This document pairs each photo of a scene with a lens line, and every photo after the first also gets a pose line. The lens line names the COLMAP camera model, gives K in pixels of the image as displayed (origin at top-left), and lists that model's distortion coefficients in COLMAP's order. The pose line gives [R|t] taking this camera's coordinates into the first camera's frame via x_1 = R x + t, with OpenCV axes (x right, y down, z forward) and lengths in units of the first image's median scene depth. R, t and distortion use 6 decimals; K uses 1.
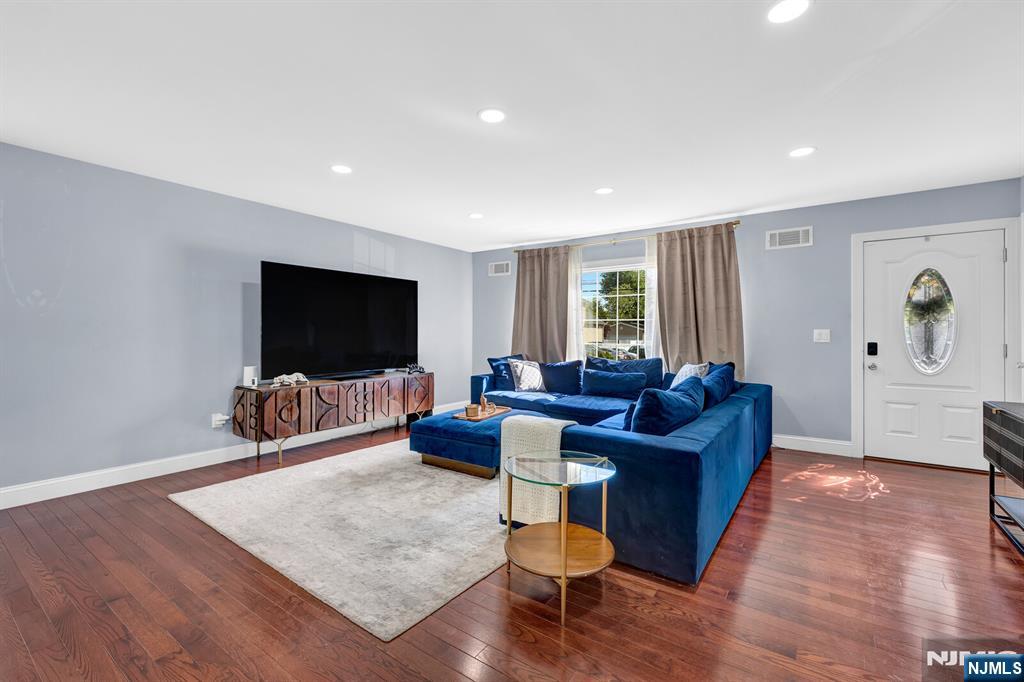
lens RADIAL K [[438.3, 0, 512.0], [0, 438.3, 337.2], [0, 0, 1]] dist [-0.004024, 0.001072]
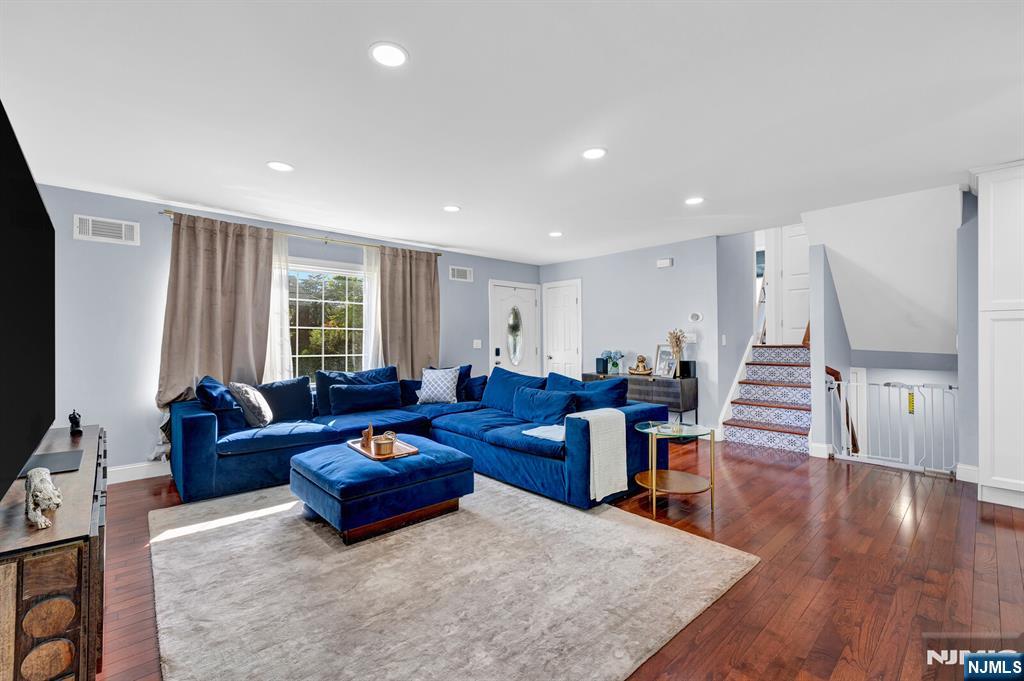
lens RADIAL K [[438.3, 0, 511.1], [0, 438.3, 342.0], [0, 0, 1]] dist [-0.004024, 0.001072]
pose [[0.217001, -0.001225, 0.976171, -0.656216], [0.012225, 0.999924, -0.001463, -0.006710], [-0.976095, 0.012251, 0.216999, 0.522970]]
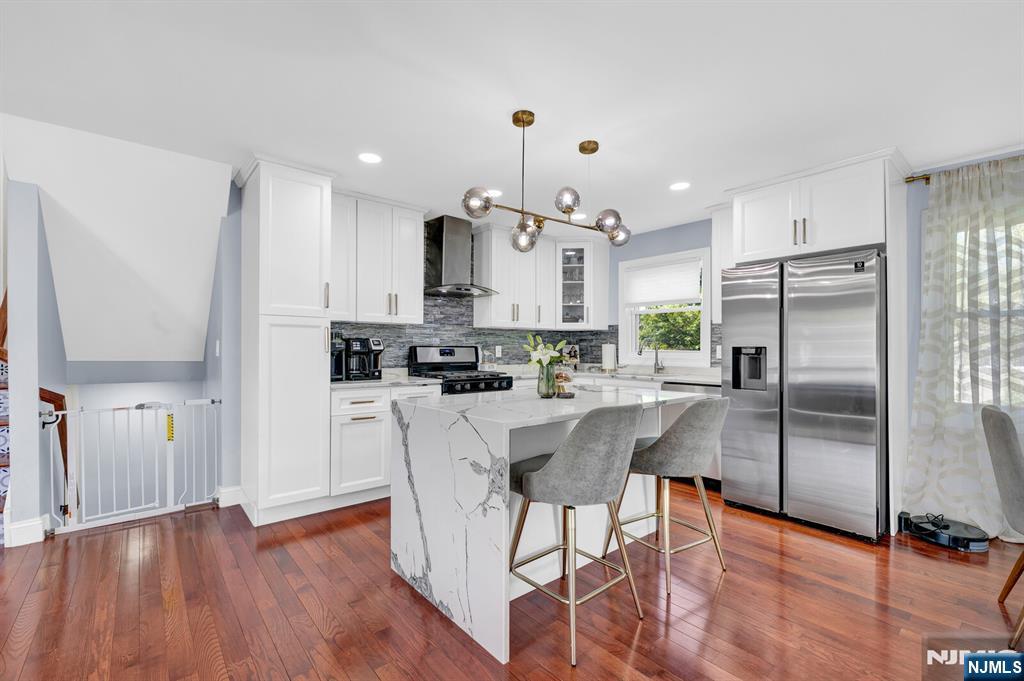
lens RADIAL K [[438.3, 0, 509.4], [0, 438.3, 347.8], [0, 0, 1]] dist [-0.004024, 0.001072]
pose [[-0.964440, -0.005016, 0.264254, -0.326658], [-0.002605, 0.999952, 0.009472, -0.006889], [-0.264289, 0.008447, -0.964407, 0.451686]]
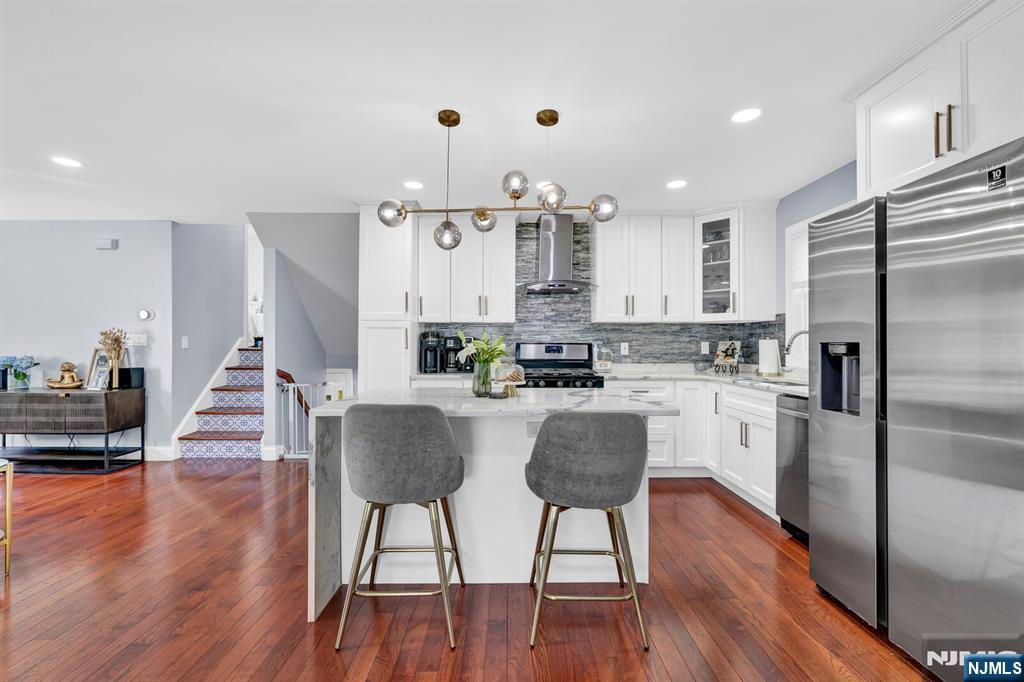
lens RADIAL K [[438.3, 0, 514.8], [0, 438.3, 340.4], [0, 0, 1]] dist [-0.004024, 0.001072]
pose [[-0.576853, 0.005126, 0.816832, -0.669484], [0.005030, 0.999984, -0.002723, -0.005016], [-0.816832, 0.002538, -0.576870, 0.192722]]
